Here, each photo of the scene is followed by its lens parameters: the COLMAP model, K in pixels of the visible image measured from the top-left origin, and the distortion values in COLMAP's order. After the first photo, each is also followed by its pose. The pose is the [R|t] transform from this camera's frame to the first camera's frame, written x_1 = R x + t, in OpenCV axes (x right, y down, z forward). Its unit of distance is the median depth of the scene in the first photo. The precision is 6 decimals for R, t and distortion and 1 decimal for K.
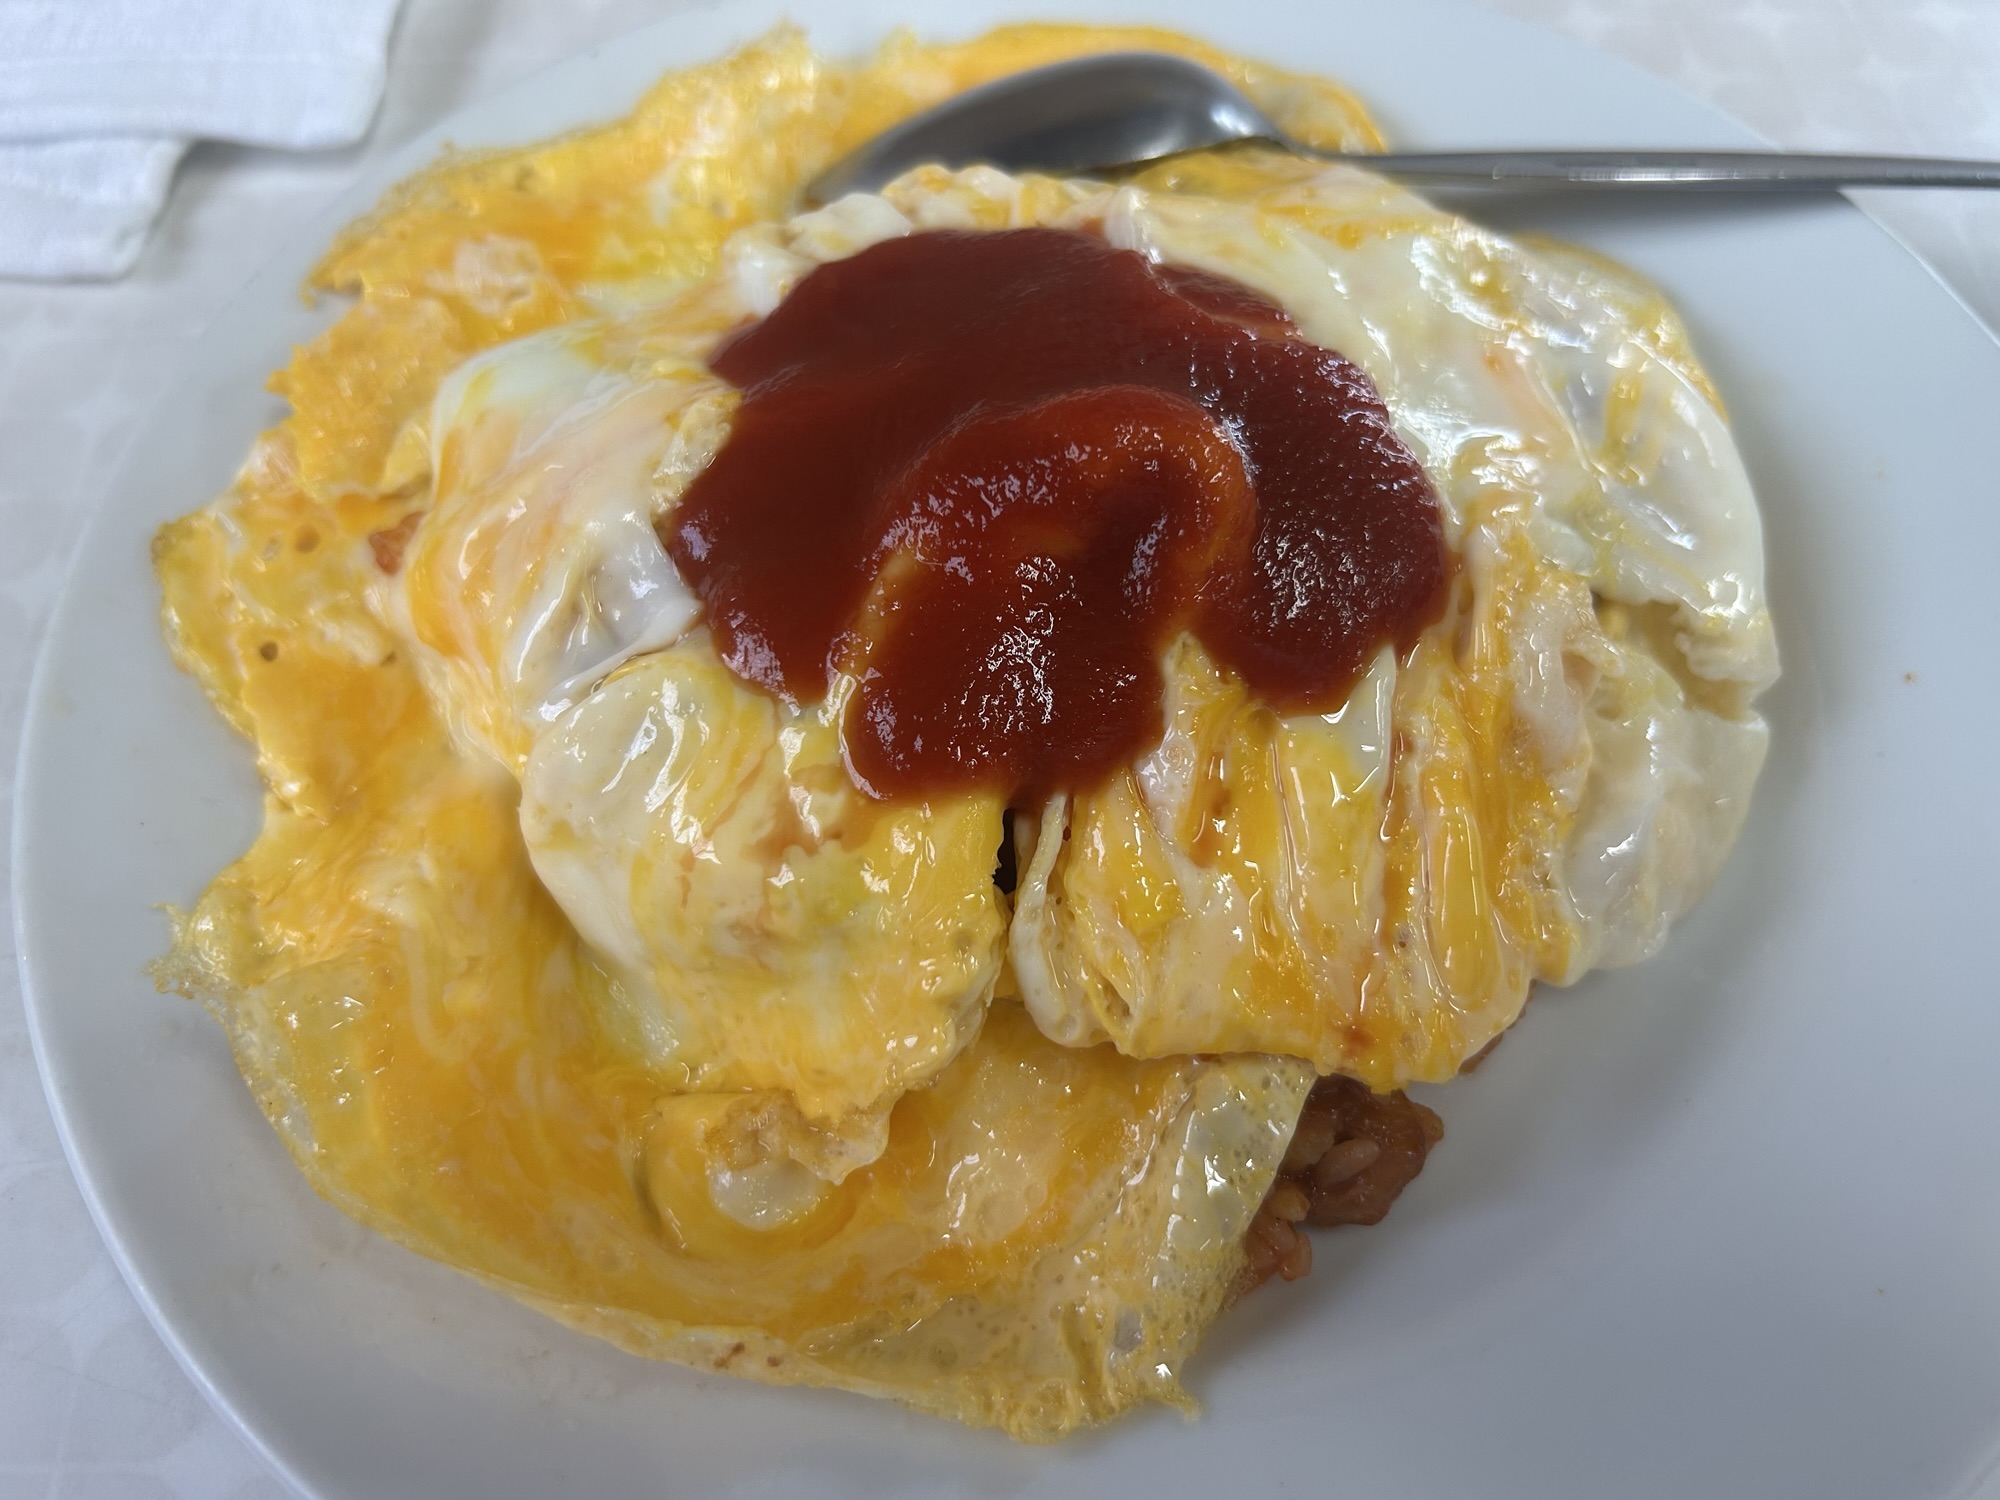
lens RADIAL K [[1469.7, 0, 983.1], [0, 1469.7, 746.2], [0, 0, 1]] dist [0.021350, -0.019504]
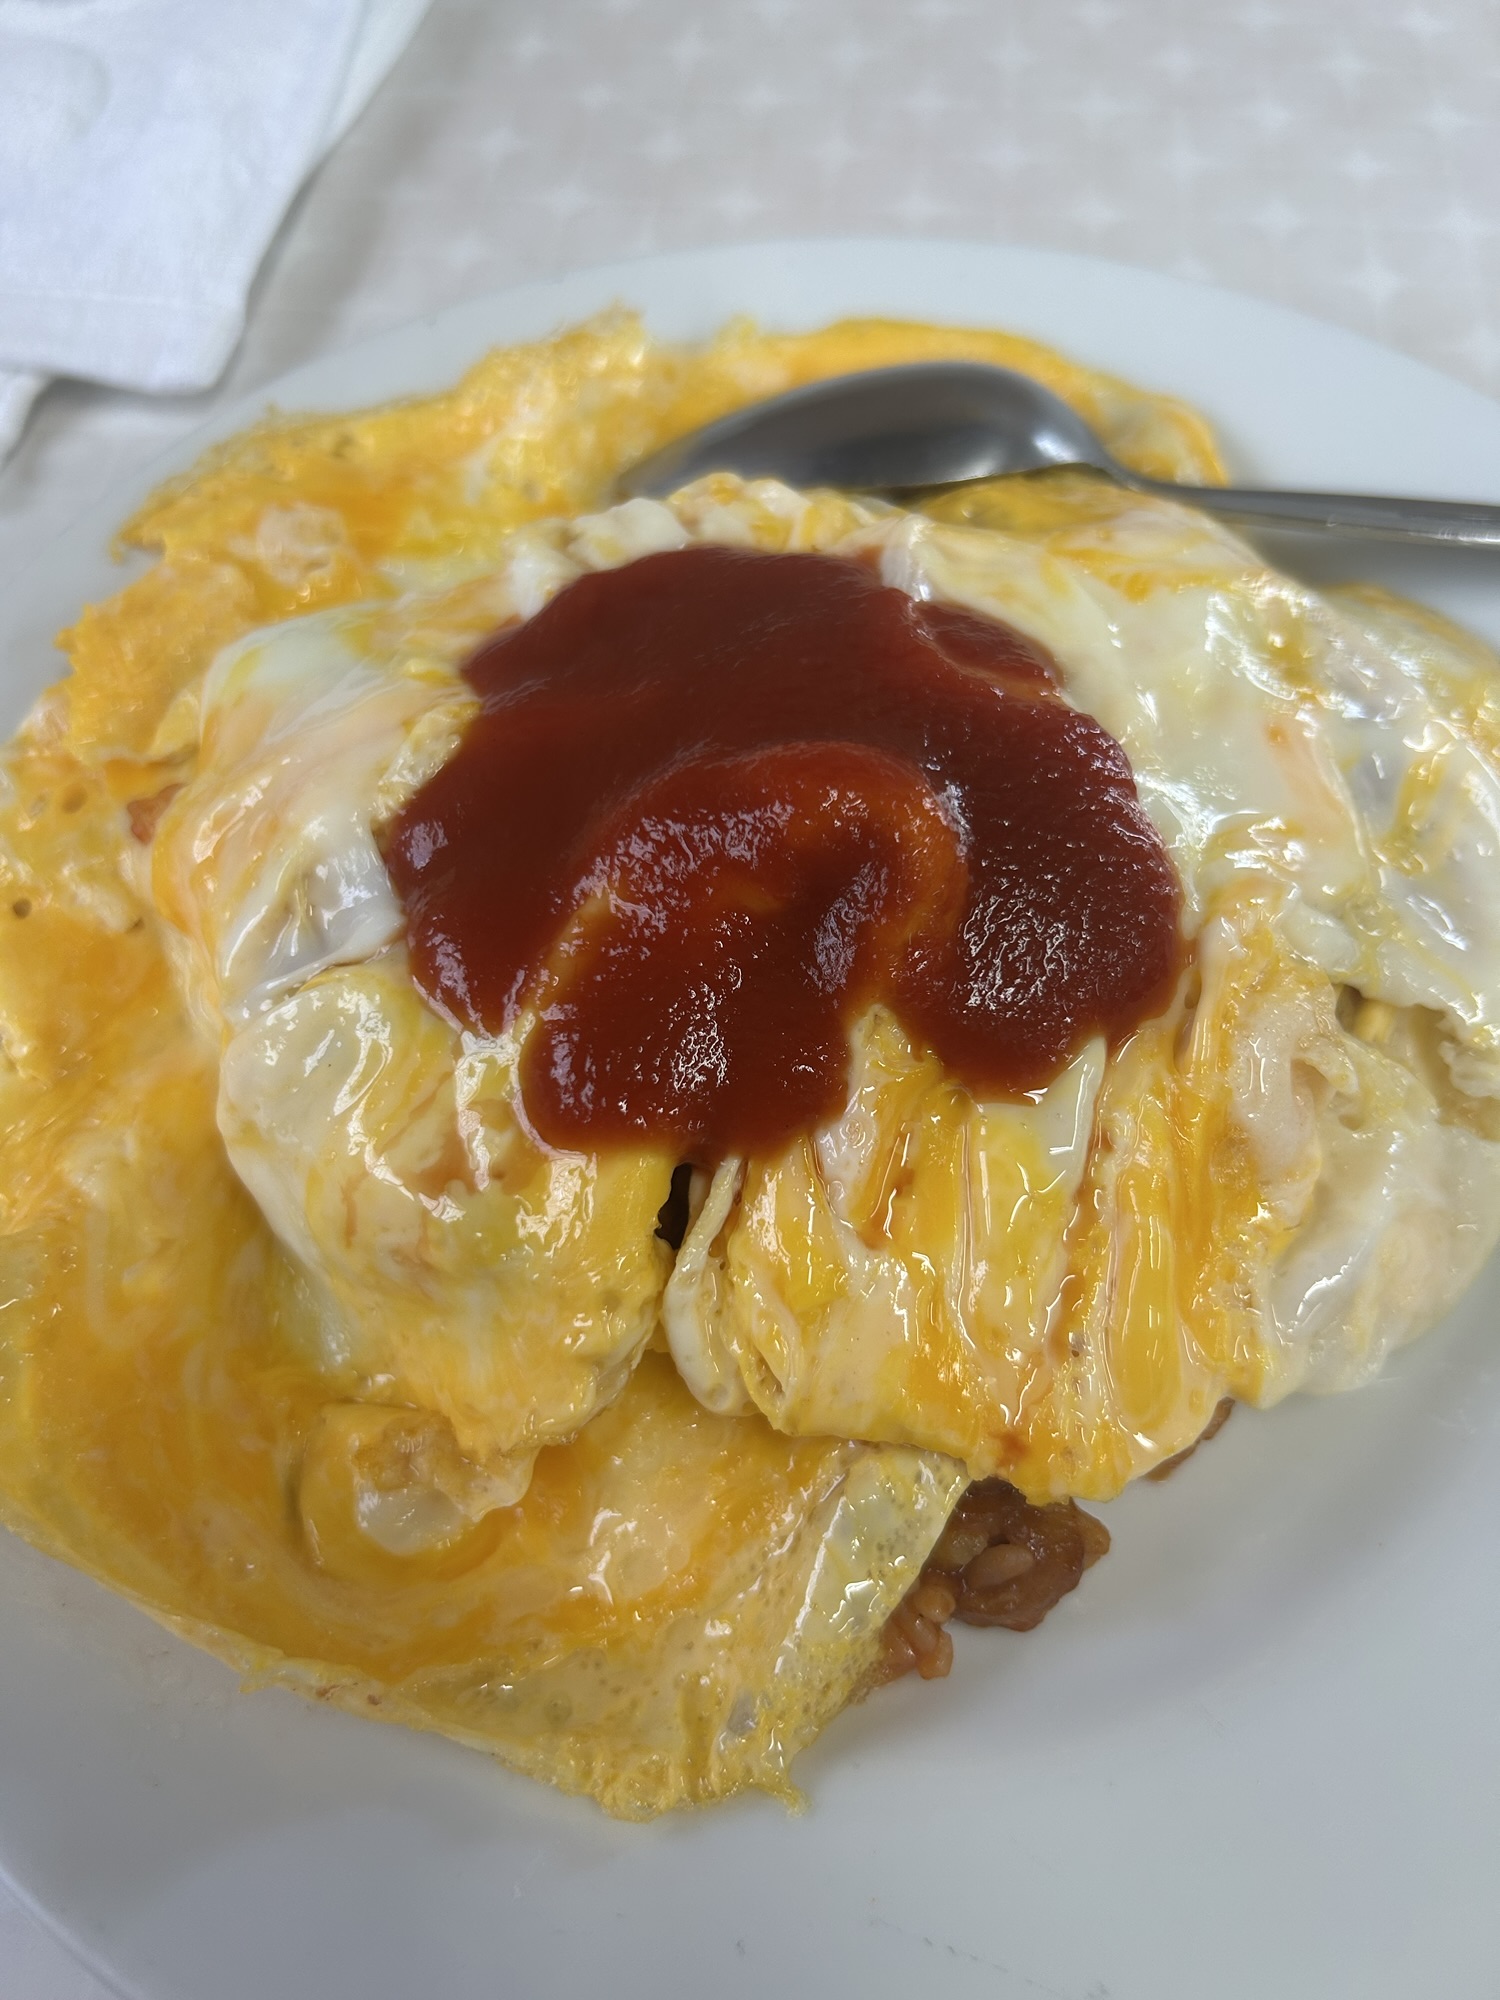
lens RADIAL K [[1469.7, 0, 778.1], [0, 1469.7, 1004.0], [0, 0, 1]] dist [0.021350, -0.019504]
pose [[0.991111, 0.104365, -0.082501, 0.138762], [-0.102767, 0.994430, 0.023402, -0.085964], [0.084484, -0.014715, 0.996316, 0.034851]]
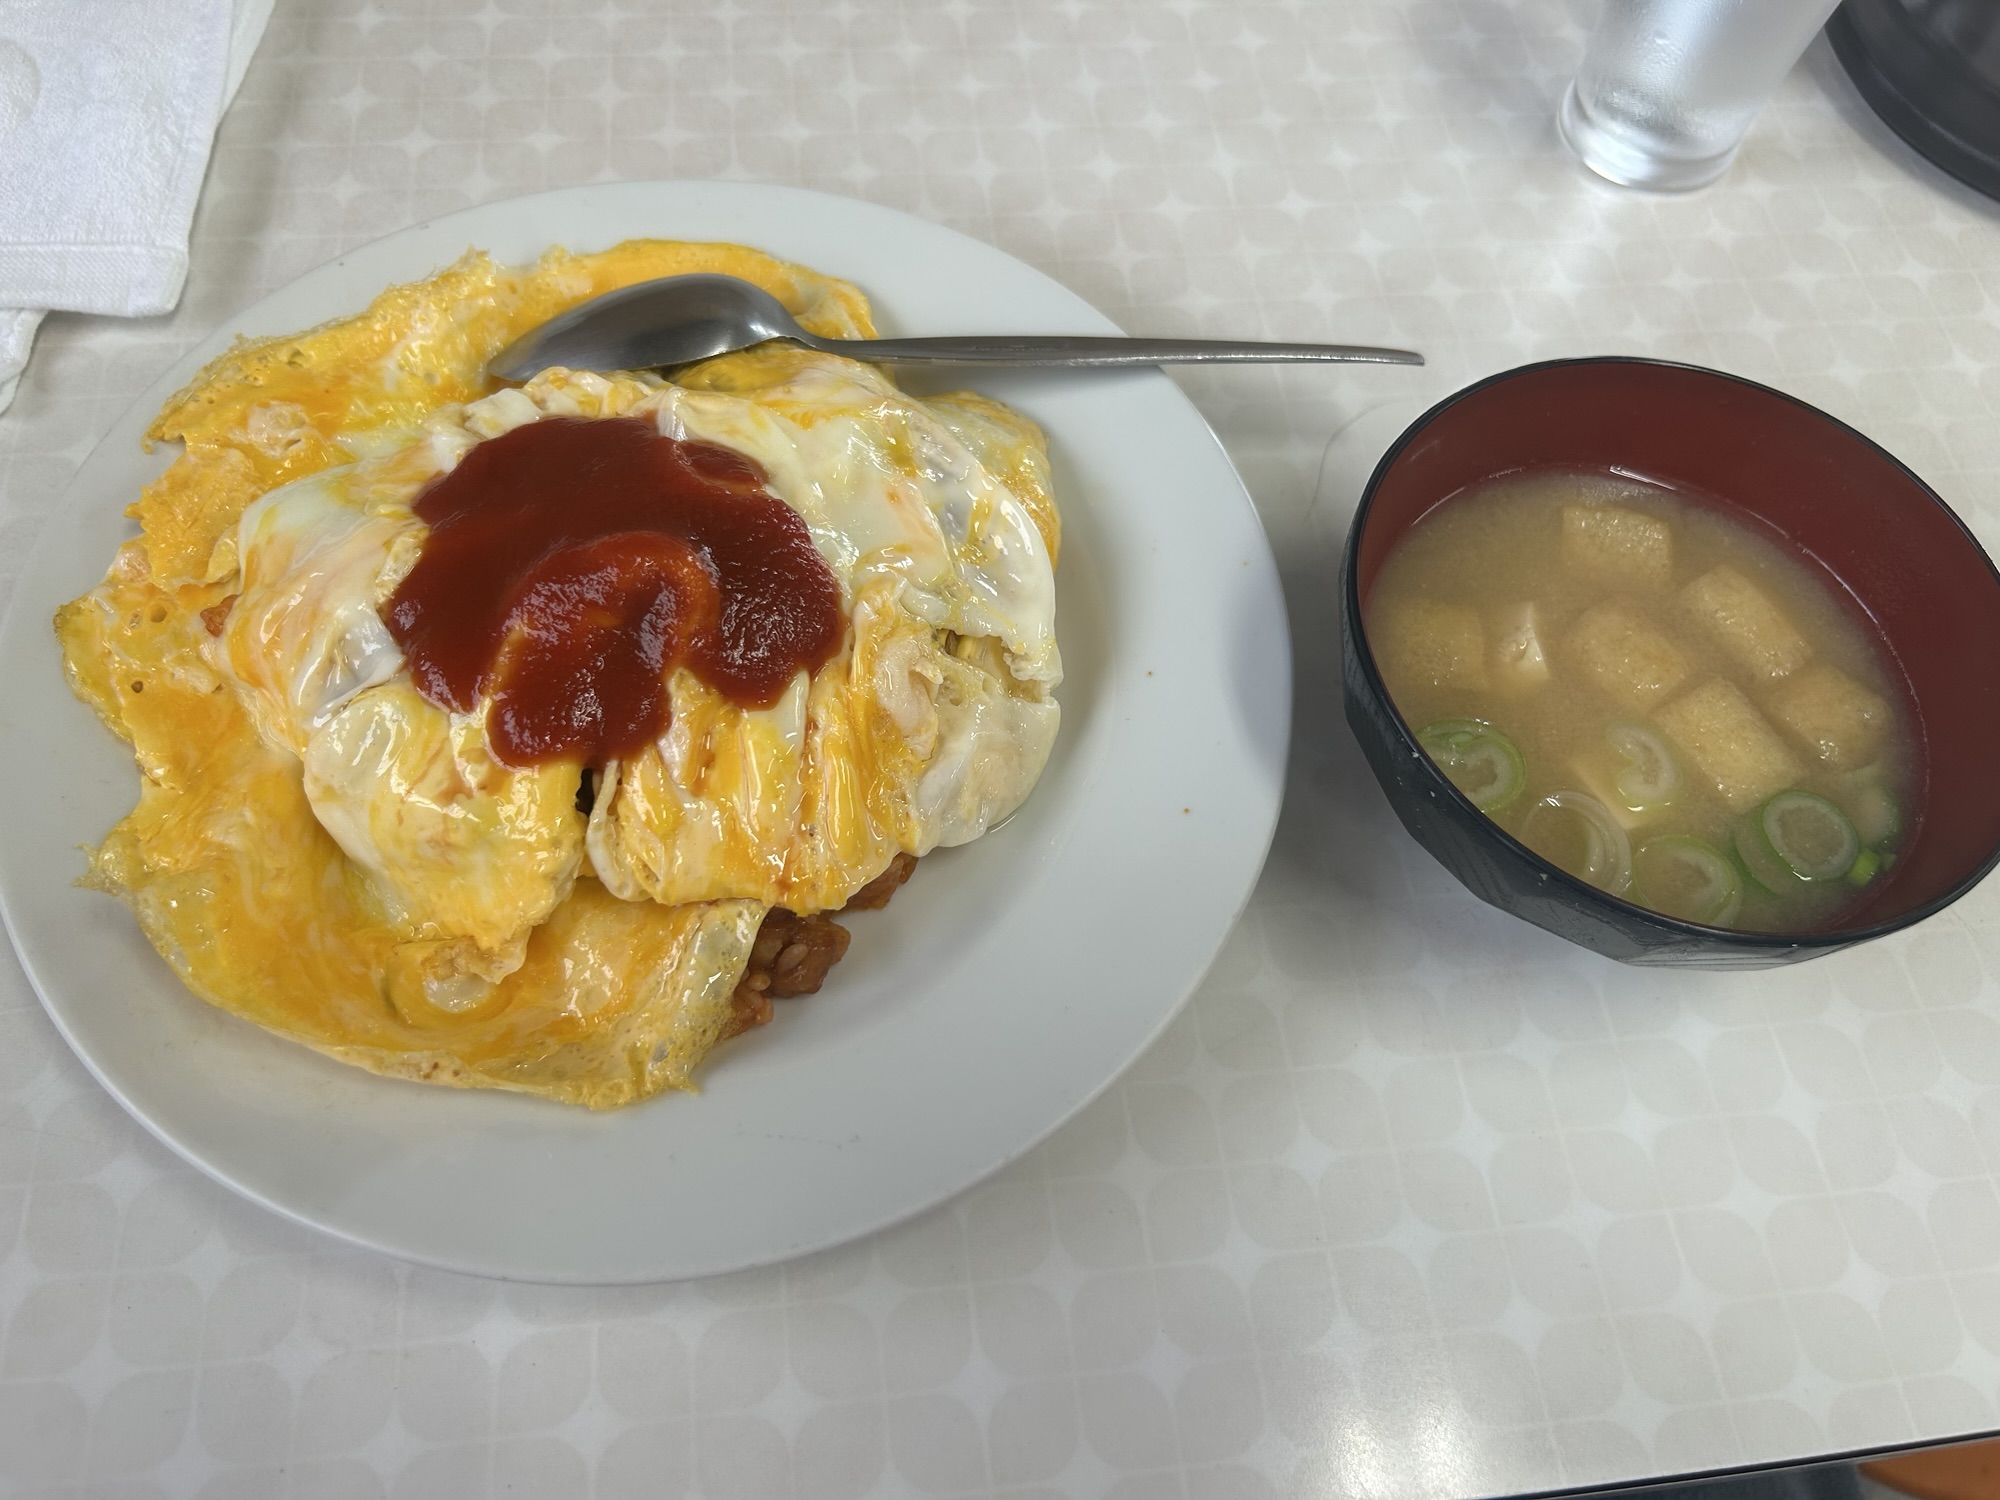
lens RADIAL K [[1469.7, 0, 979.8], [0, 1469.7, 751.1], [0, 0, 1]] dist [0.021350, -0.019504]
pose [[0.994531, -0.033989, 0.098758, 0.294836], [0.030746, 0.998943, 0.034180, -0.024032], [-0.099815, -0.030957, 0.994524, -0.769034]]
